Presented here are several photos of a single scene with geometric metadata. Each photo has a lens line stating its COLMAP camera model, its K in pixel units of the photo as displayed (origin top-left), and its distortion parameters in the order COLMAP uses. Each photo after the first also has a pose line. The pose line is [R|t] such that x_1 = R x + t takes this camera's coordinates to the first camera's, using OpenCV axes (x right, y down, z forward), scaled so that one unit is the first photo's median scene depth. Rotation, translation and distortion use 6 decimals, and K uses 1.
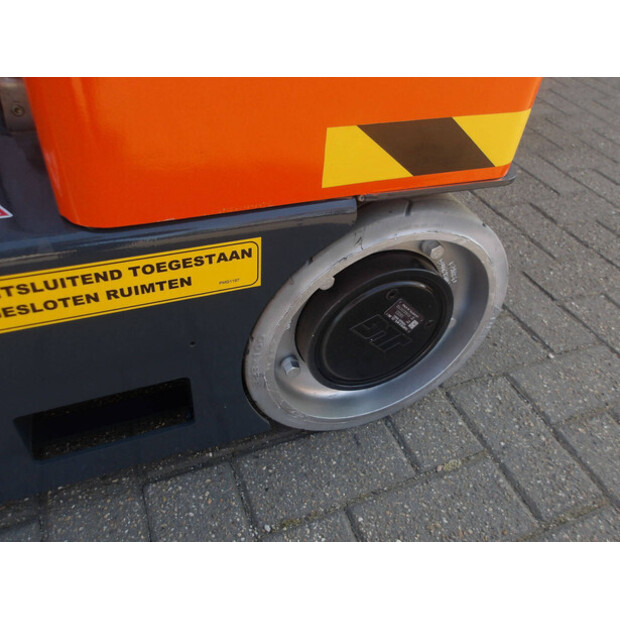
lens RADIAL K [[508.9, 0, 313.5], [0, 508.9, 307.4], [0, 0, 1]] dist [0.004027, -0.001920]
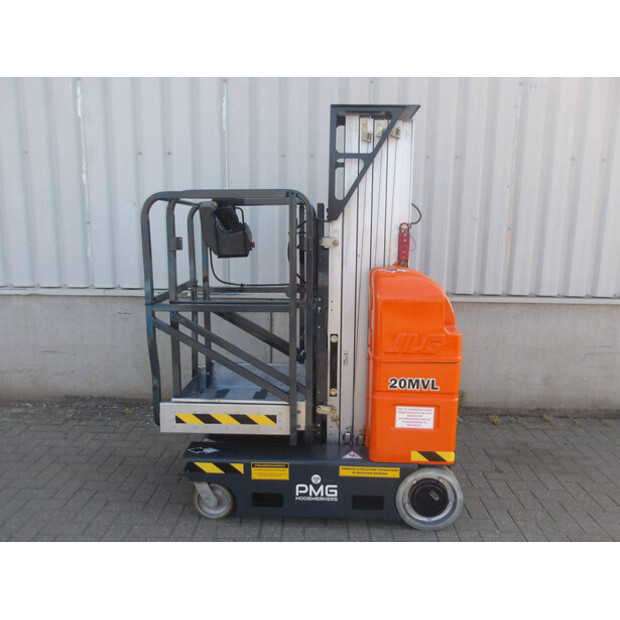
lens RADIAL K [[508.9, 0, 308.9], [0, 508.9, 310.6], [0, 0, 1]] dist [0.004027, -0.001920]
pose [[0.906082, -0.005547, -0.423066, 1.326036], [-0.226896, 0.837605, -0.496927, 1.376702], [0.357119, 0.546249, 0.757680, -4.428972]]
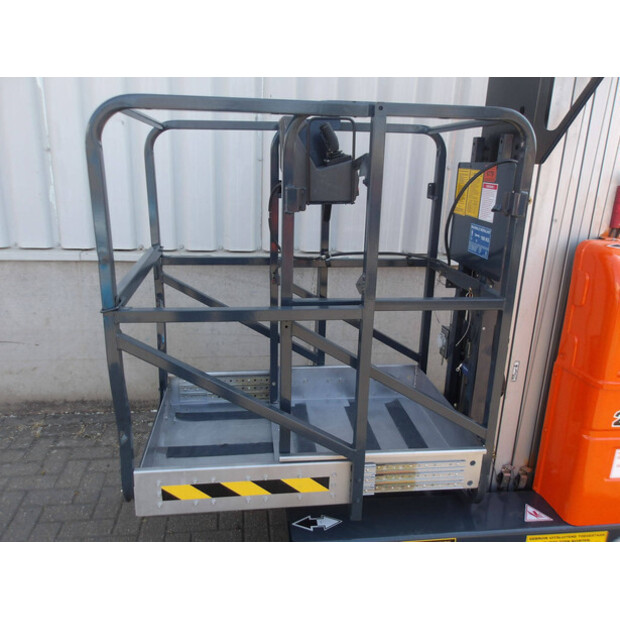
lens RADIAL K [[508.9, 0, 308.8], [0, 508.9, 309.8], [0, 0, 1]] dist [0.004027, -0.001920]
pose [[0.964775, 0.028937, -0.261480, -1.296739], [-0.138571, 0.900770, -0.411596, 0.258279], [0.223623, 0.433331, 0.873050, -3.593562]]
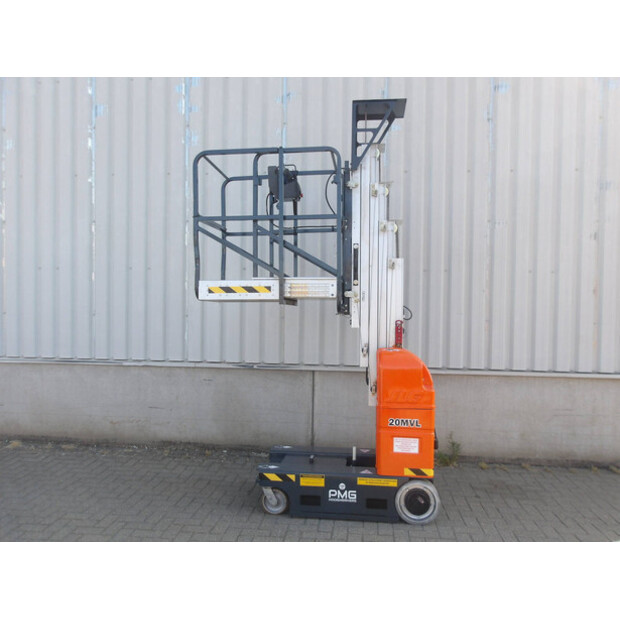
lens RADIAL K [[508.9, 0, 306.5], [0, 508.9, 305.5], [0, 0, 1]] dist [0.004027, -0.001920]
pose [[0.869084, -0.076398, -0.488730, 2.875830], [-0.277368, 0.742809, -0.609345, 3.207140], [0.409585, 0.665130, 0.624373, -6.703102]]
